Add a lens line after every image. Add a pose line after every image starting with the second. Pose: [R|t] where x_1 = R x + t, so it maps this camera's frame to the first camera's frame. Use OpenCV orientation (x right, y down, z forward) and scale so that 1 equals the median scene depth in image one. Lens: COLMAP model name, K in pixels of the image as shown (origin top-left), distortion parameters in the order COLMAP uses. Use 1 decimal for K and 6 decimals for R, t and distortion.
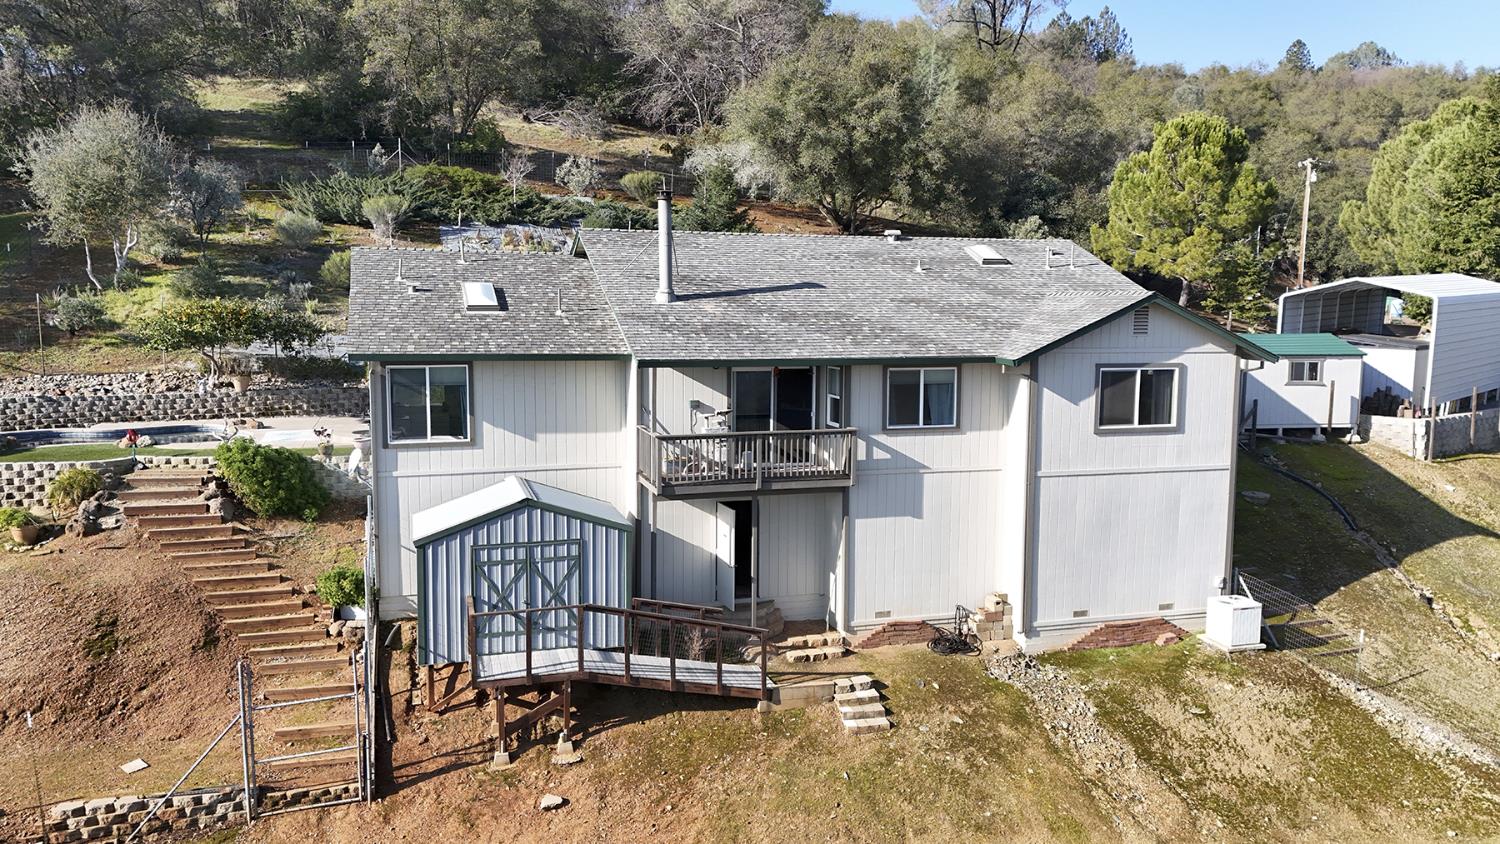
lens RADIAL K [[1058.6, 0, 753.7], [0, 1058.6, 426.9], [0, 0, 1]] dist [0.090539, -0.086004]
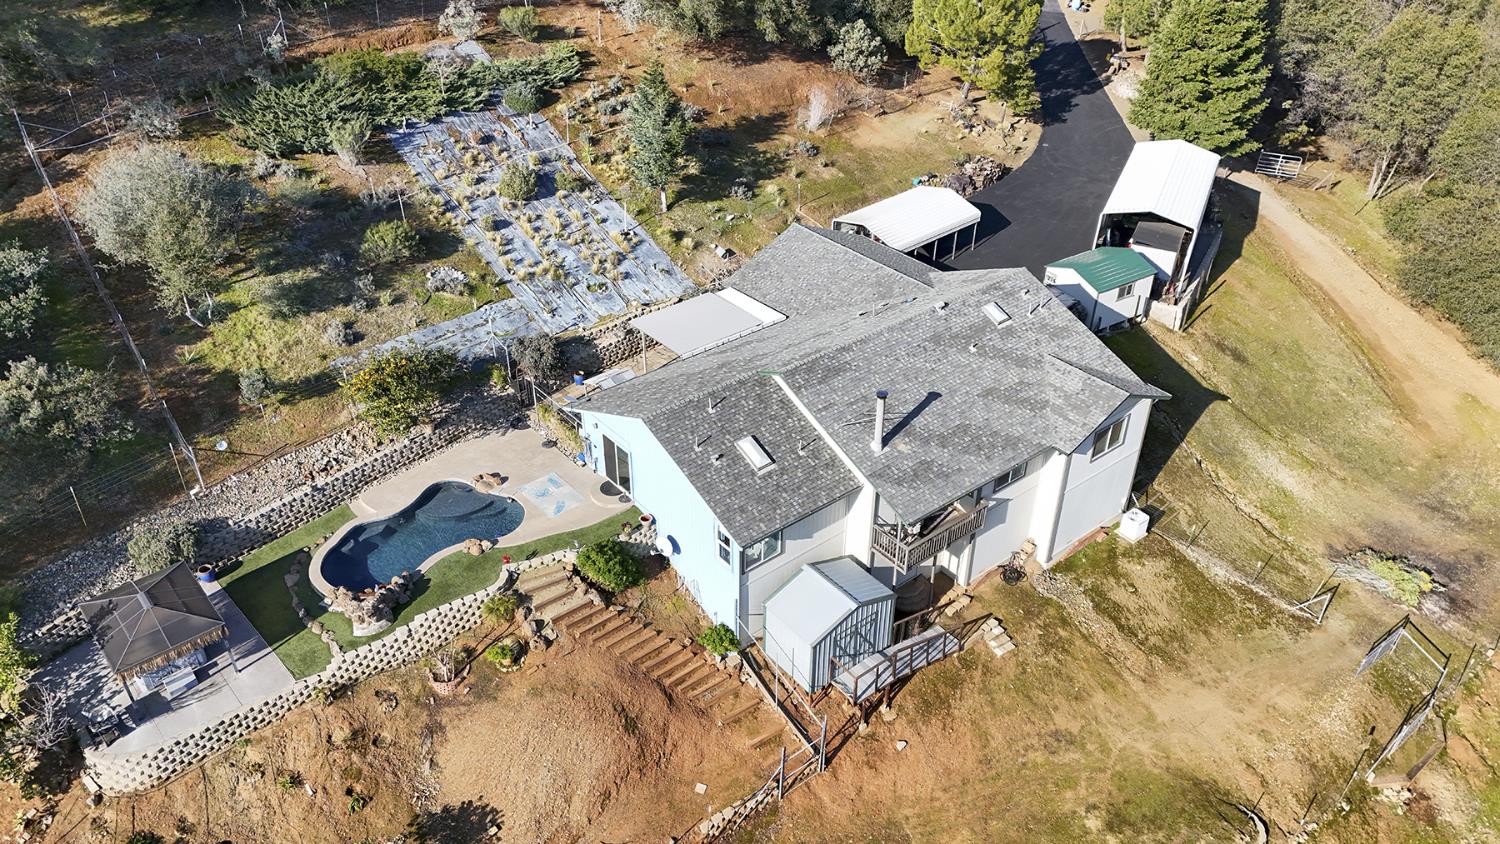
lens RADIAL K [[1050.4, 0, 753.2], [0, 1050.4, 401.5], [0, 0, 1]] dist [0.091908, -0.078558]
pose [[0.932182, -0.197065, 0.303649, -0.765496], [0.042834, 0.892986, 0.448042, -0.947846], [-0.359447, -0.404650, 0.840866, -0.284472]]
